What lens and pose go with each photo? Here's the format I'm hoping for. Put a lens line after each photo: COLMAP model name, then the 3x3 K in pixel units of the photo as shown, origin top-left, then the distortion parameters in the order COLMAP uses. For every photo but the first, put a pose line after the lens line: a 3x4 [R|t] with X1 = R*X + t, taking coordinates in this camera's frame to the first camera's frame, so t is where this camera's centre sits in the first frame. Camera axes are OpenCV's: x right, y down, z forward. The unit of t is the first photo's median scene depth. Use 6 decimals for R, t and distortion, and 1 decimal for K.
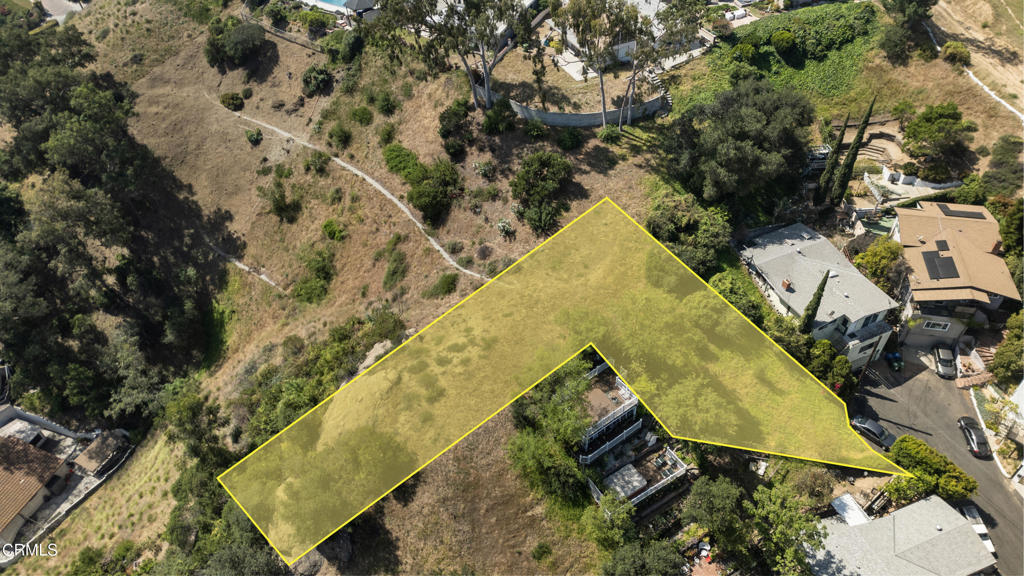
lens RADIAL K [[710.1, 0, 512.0], [0, 710.1, 288.0], [0, 0, 1]] dist [0.080589, -0.077408]
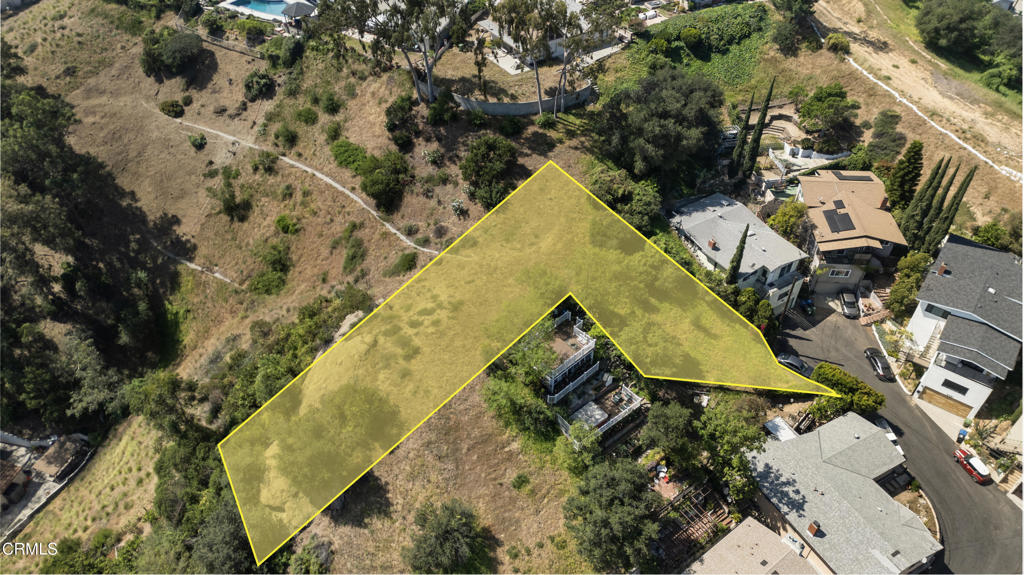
lens RADIAL K [[710.1, 0, 512.0], [0, 710.1, 287.5], [0, 0, 1]] dist [0.080589, -0.077408]
pose [[0.992047, -0.060240, 0.110518, -0.049348], [0.064153, 0.997421, -0.032193, 0.068486], [-0.108293, 0.039027, 0.993353, -0.066553]]
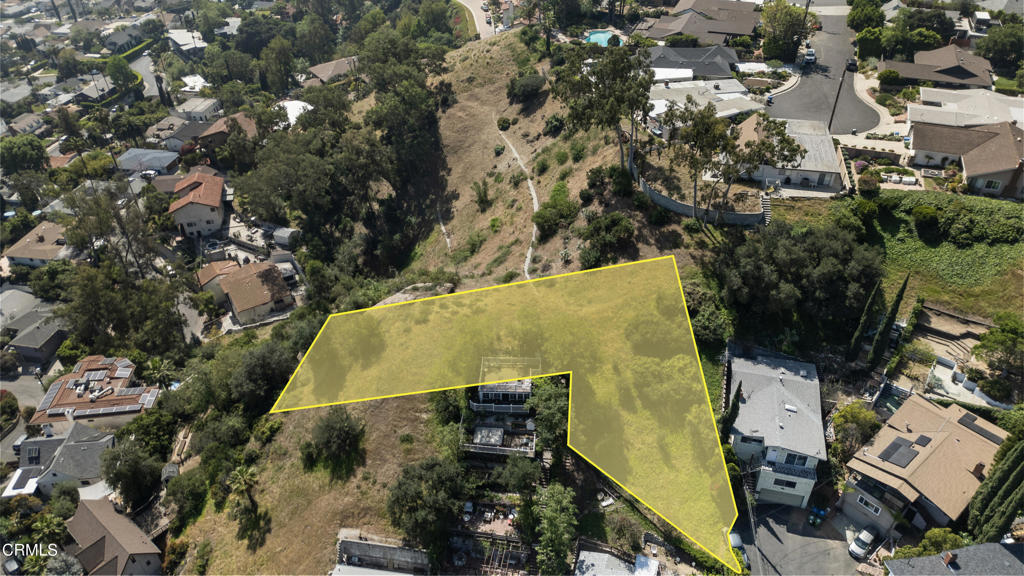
lens RADIAL K [[710.1, 0, 512.0], [0, 710.1, 288.0], [0, 0, 1]] dist [0.080589, -0.077408]
pose [[0.773289, 0.395022, -0.495965, 0.512110], [-0.447562, 0.894138, 0.014334, -0.008131], [0.449124, 0.210891, 0.868224, -0.125595]]
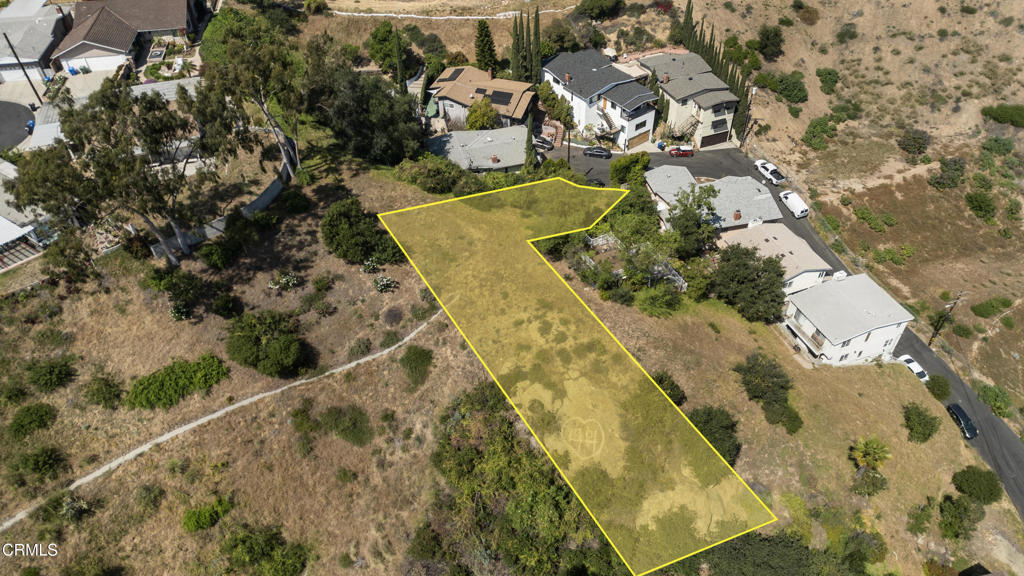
lens RADIAL K [[710.1, 0, 512.0], [0, 710.1, 288.0], [0, 0, 1]] dist [0.080589, -0.077408]
pose [[0.152916, -0.655259, 0.739765, -0.615087], [0.705323, 0.596689, 0.382730, -0.288390], [-0.692197, 0.463247, 0.553412, 0.325296]]
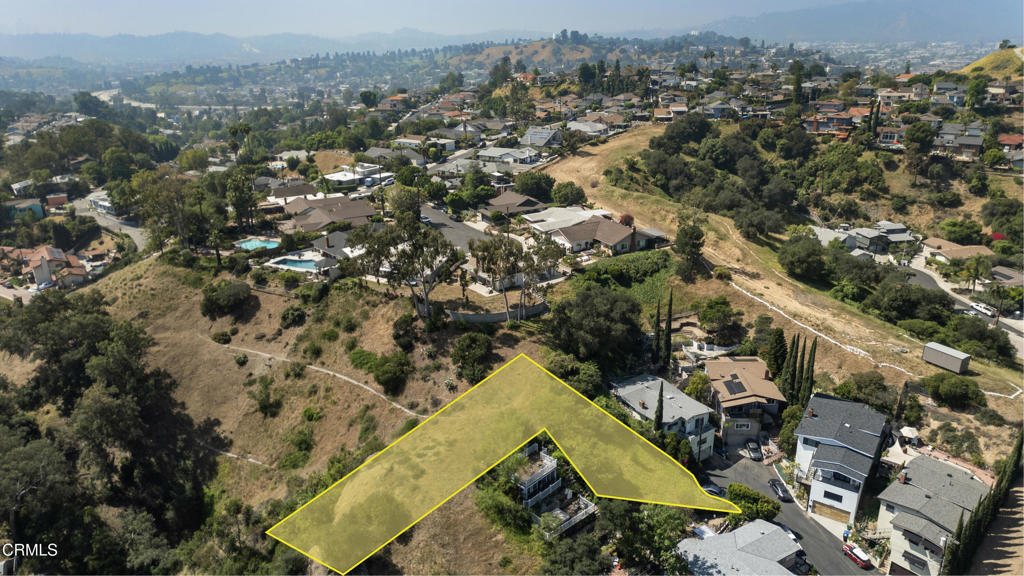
lens RADIAL K [[710.1, 0, 512.0], [0, 710.1, 288.0], [0, 0, 1]] dist [0.080589, -0.077408]
pose [[0.984258, -0.048589, 0.169929, -0.106995], [0.113613, 0.910436, -0.397740, 0.288655], [-0.135384, 0.410785, 0.901625, -0.345497]]
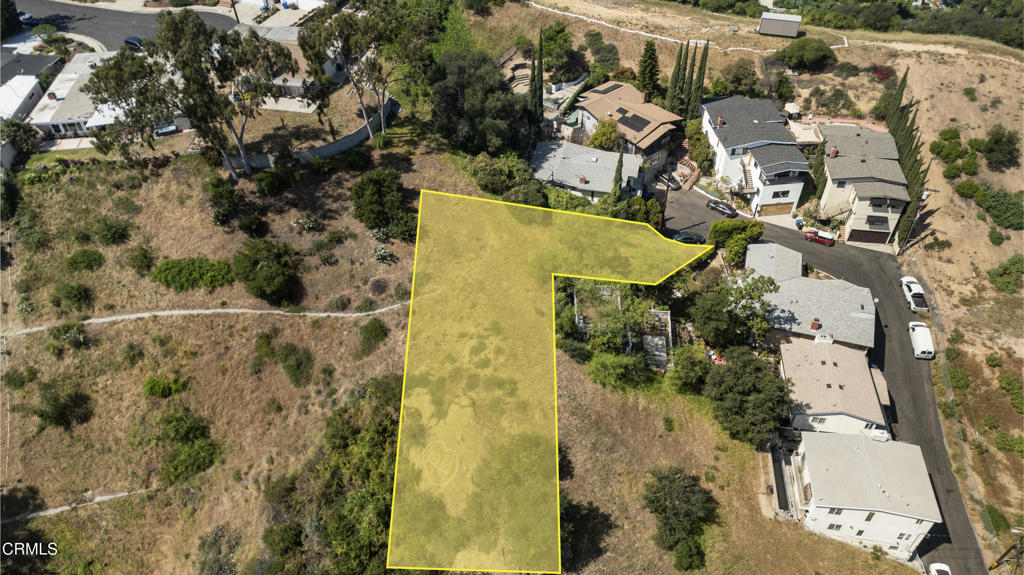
lens RADIAL K [[710.1, 0, 512.0], [0, 710.1, 287.5], [0, 0, 1]] dist [0.080589, -0.077408]
pose [[0.623559, -0.512489, 0.590363, -0.455899], [0.542642, 0.827344, 0.145057, -0.082955], [-0.562774, 0.229904, 0.793996, 0.106627]]
